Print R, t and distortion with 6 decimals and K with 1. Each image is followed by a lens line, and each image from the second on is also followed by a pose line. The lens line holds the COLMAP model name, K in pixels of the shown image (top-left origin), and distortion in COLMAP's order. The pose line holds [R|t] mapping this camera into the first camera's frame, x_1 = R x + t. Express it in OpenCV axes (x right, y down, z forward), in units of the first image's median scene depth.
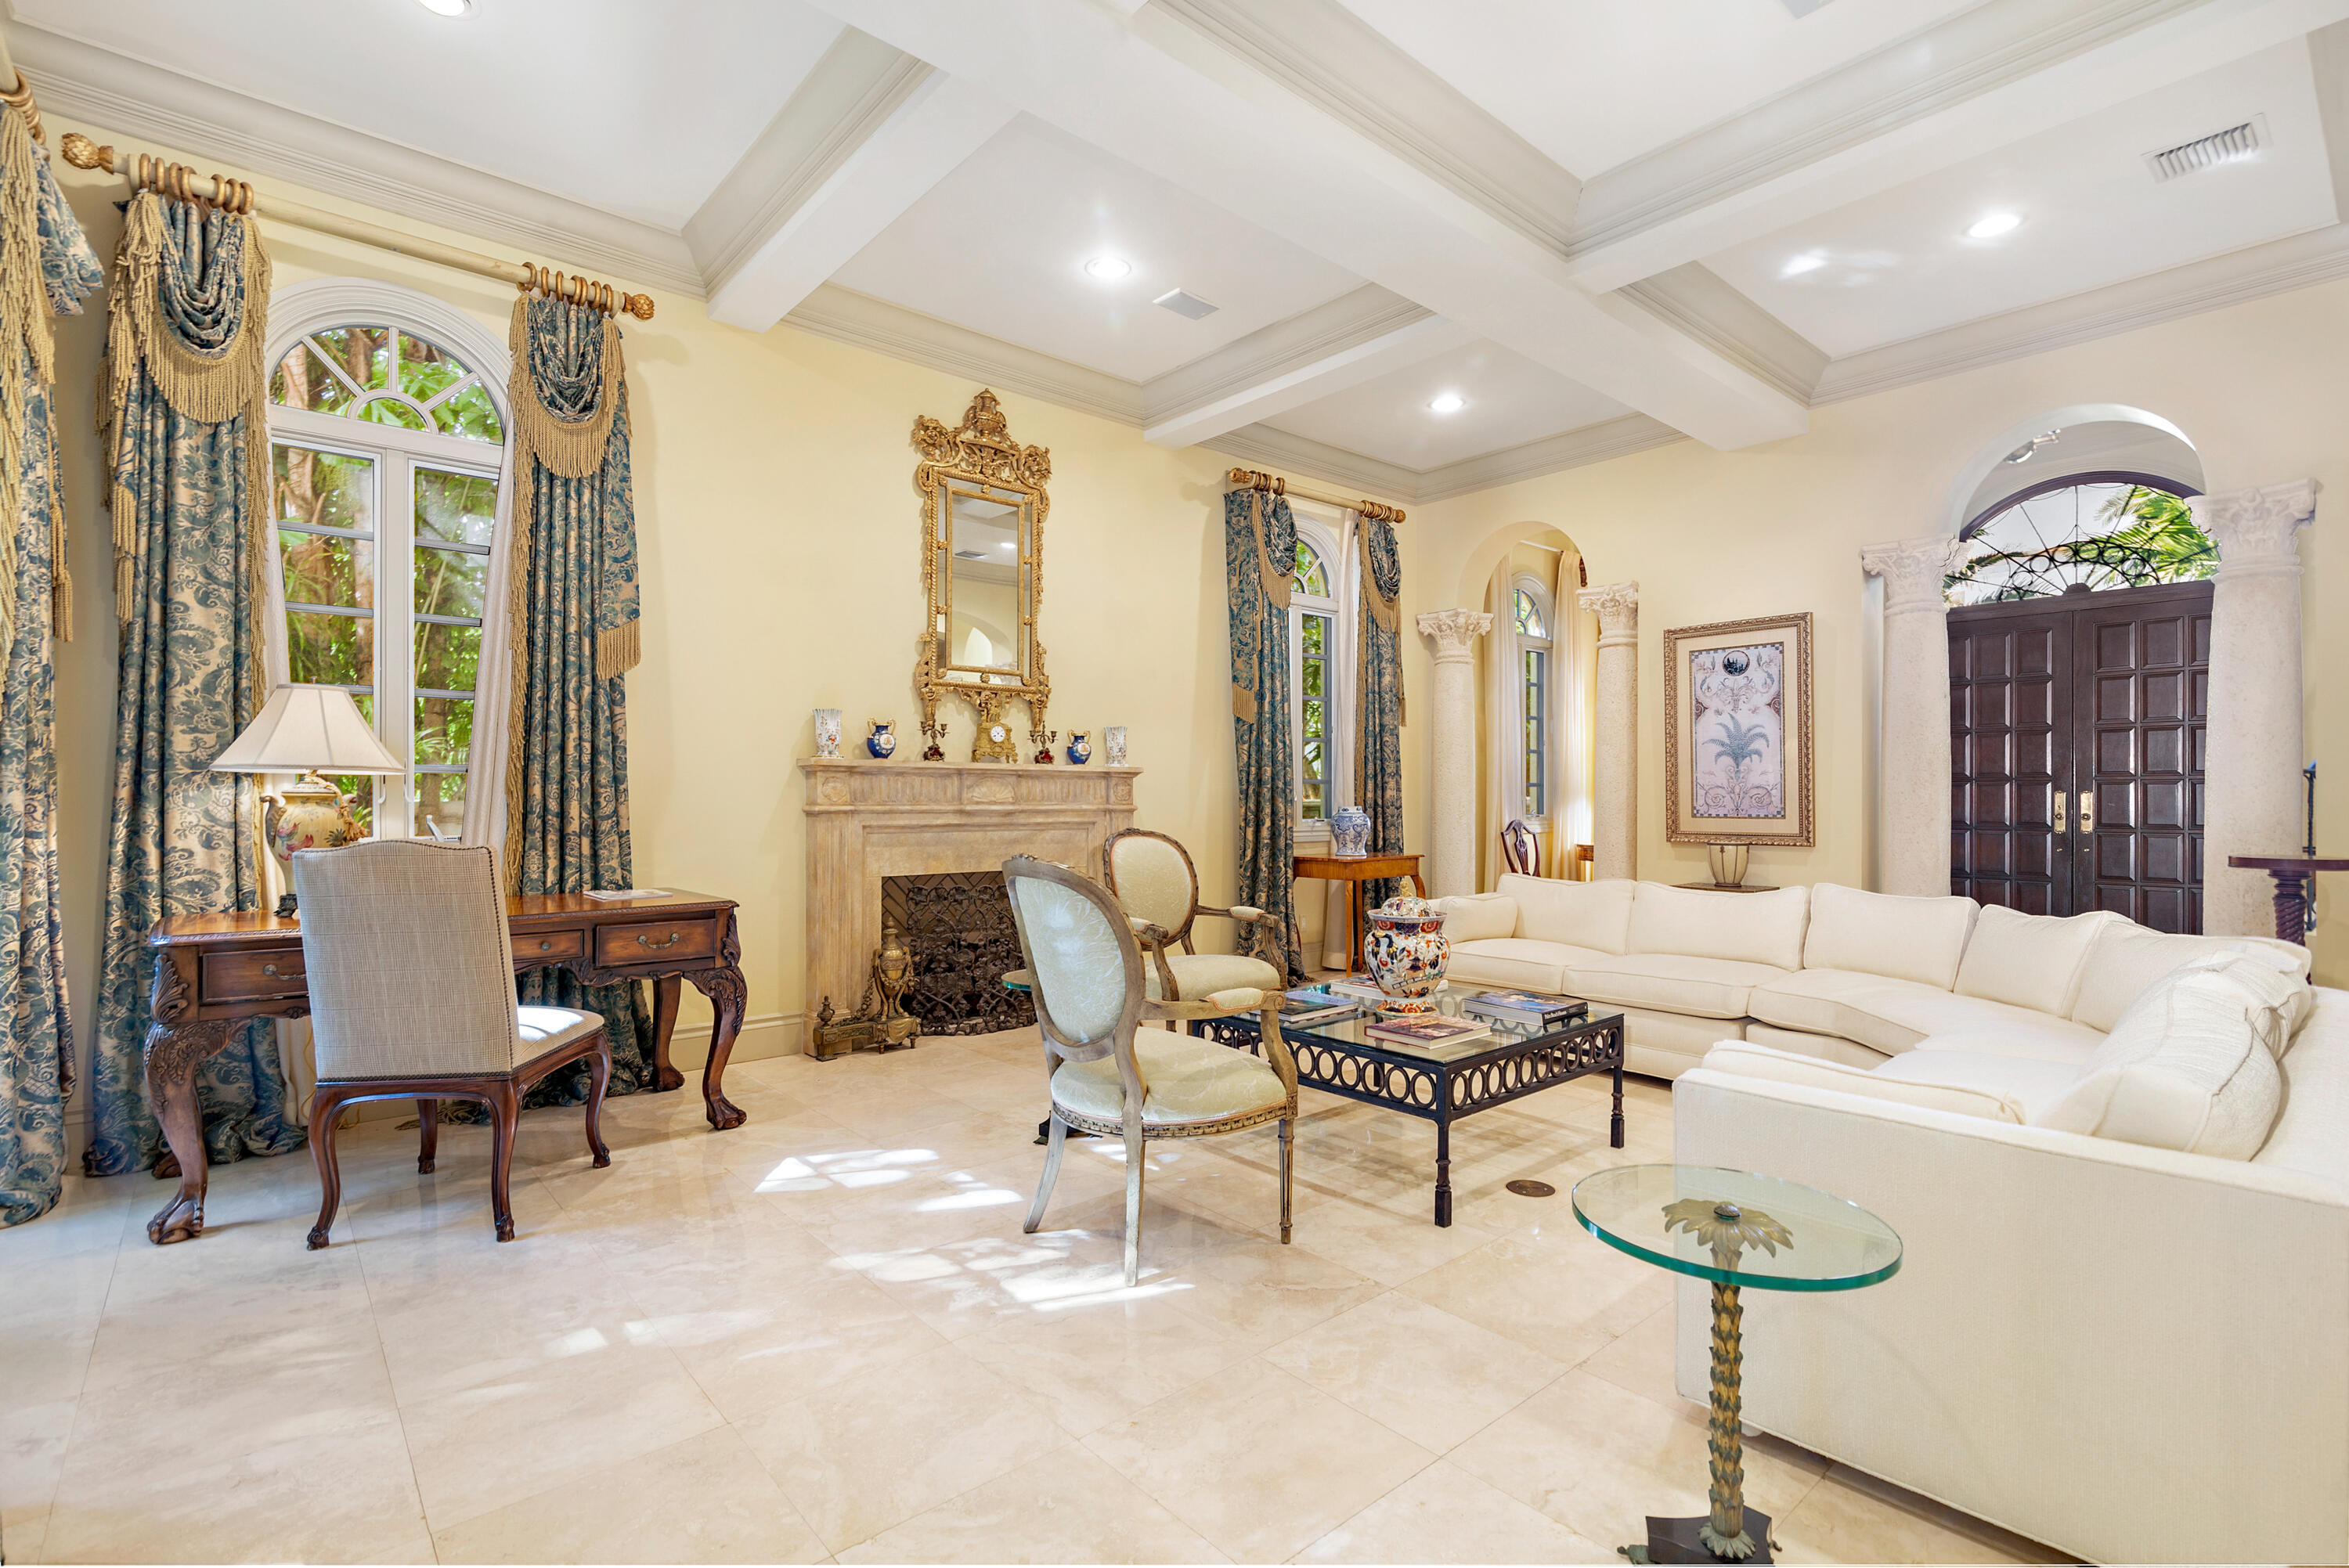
lens RADIAL K [[1084.6, 0, 1167.5], [0, 1084.6, 793.0], [0, 0, 1]] dist [0.000385, -0.000510]
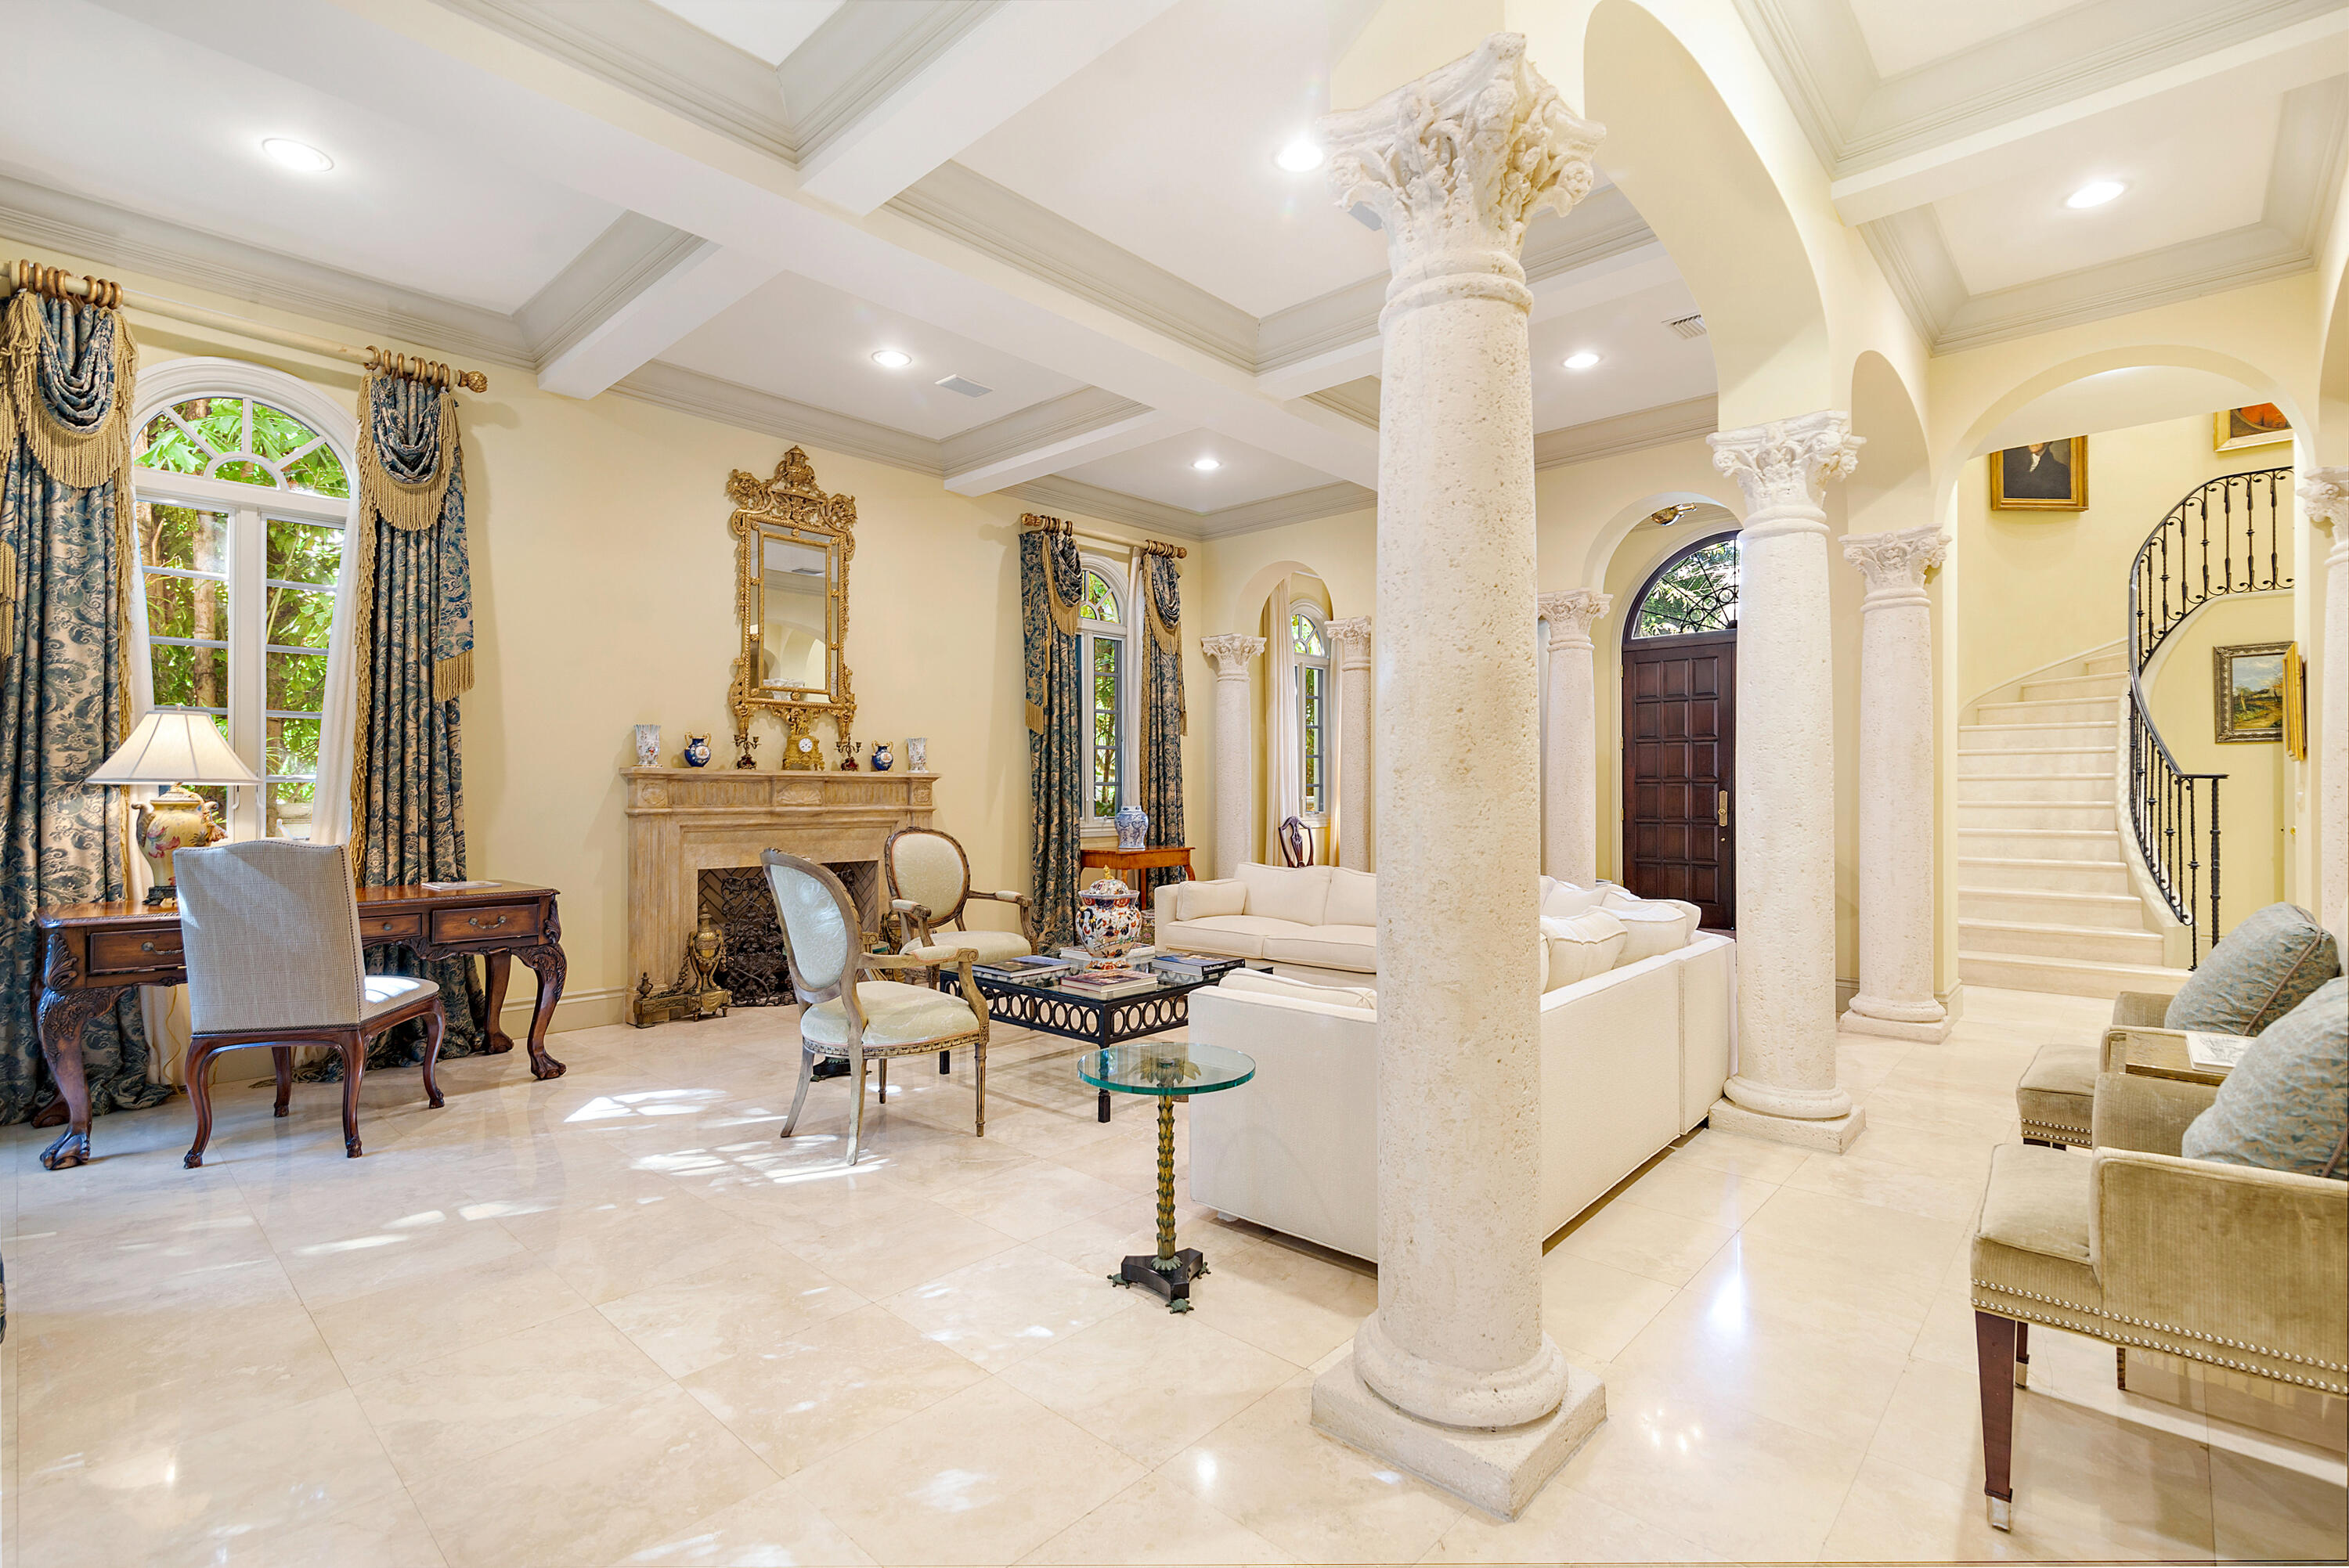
lens RADIAL K [[1084.6, 0, 1170.2], [0, 1084.6, 784.0], [0, 0, 1]] dist [0.000385, -0.000510]
pose [[0.994037, -0.000949, 0.109044, 0.133321], [0.001384, 0.999991, -0.003909, -0.010476], [-0.109039, 0.004036, 0.994029, -0.244898]]
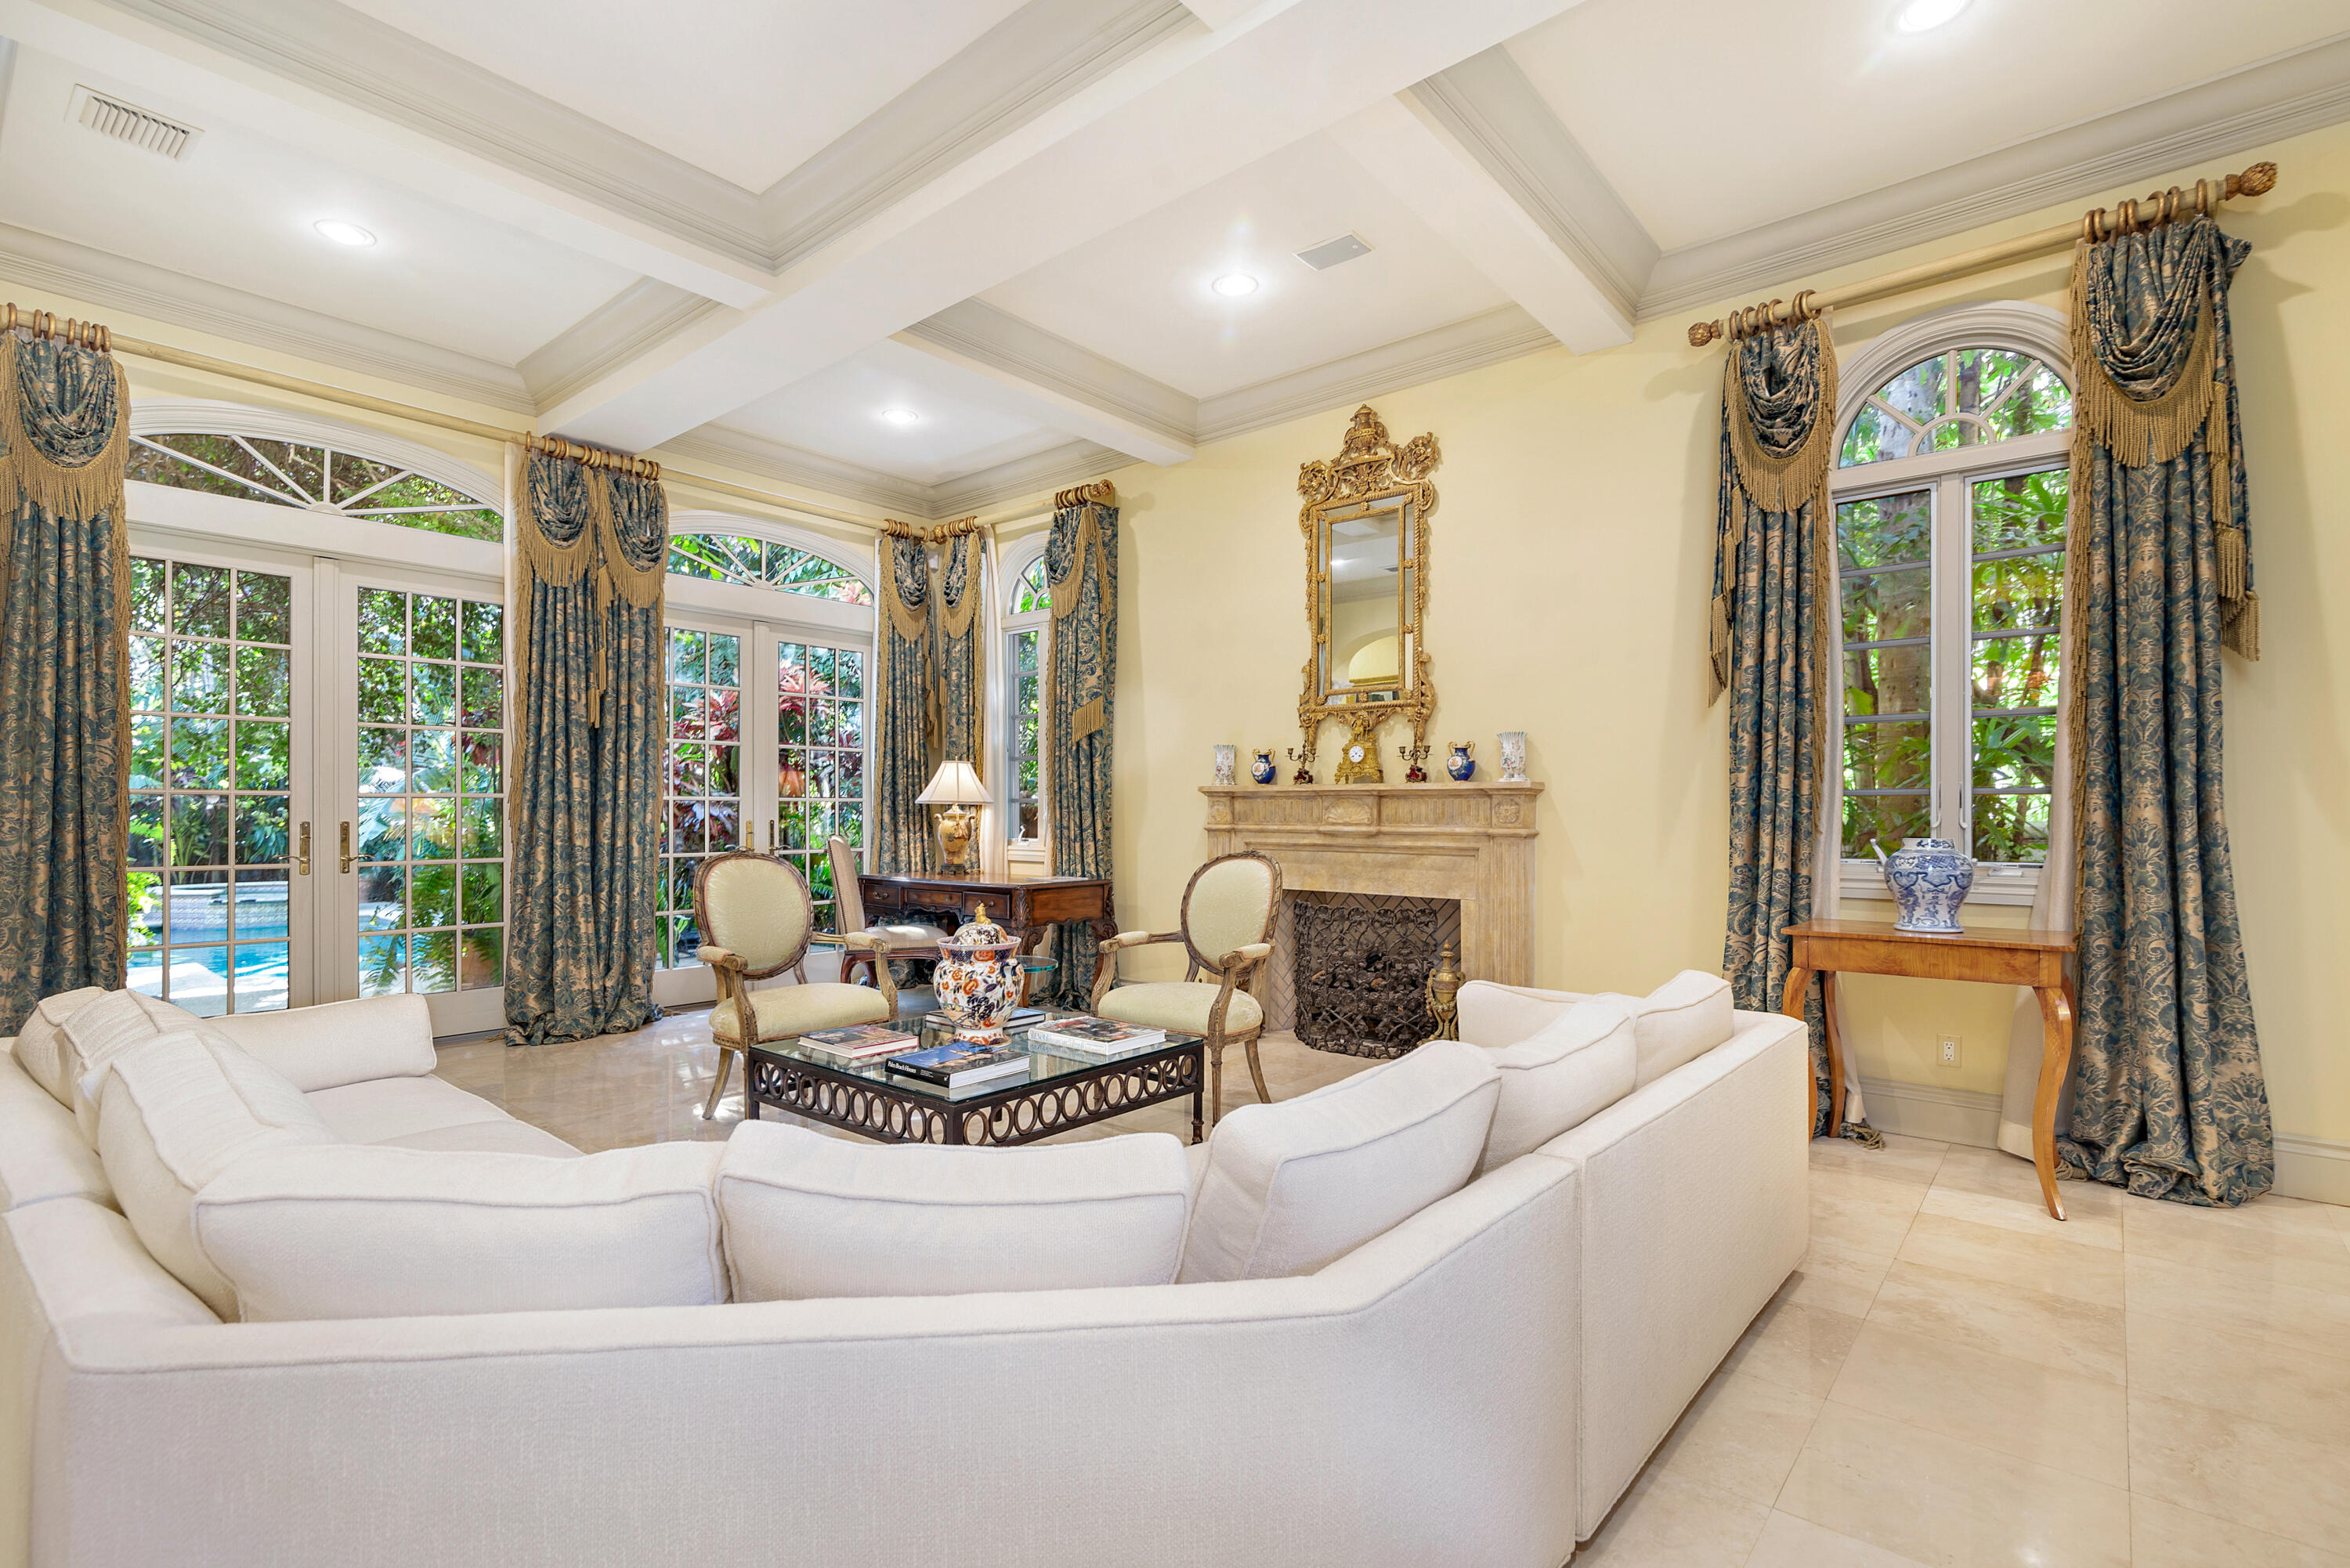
lens RADIAL K [[1087.4, 0, 1179.9], [0, 1087.4, 820.1], [0, 0, 1]] dist [0.000353, 0.000050]
pose [[0.152706, 0.001455, -0.988271, 1.022682], [-0.003483, 0.999993, 0.000934, 0.006518], [0.988266, 0.003300, 0.152710, 0.890076]]
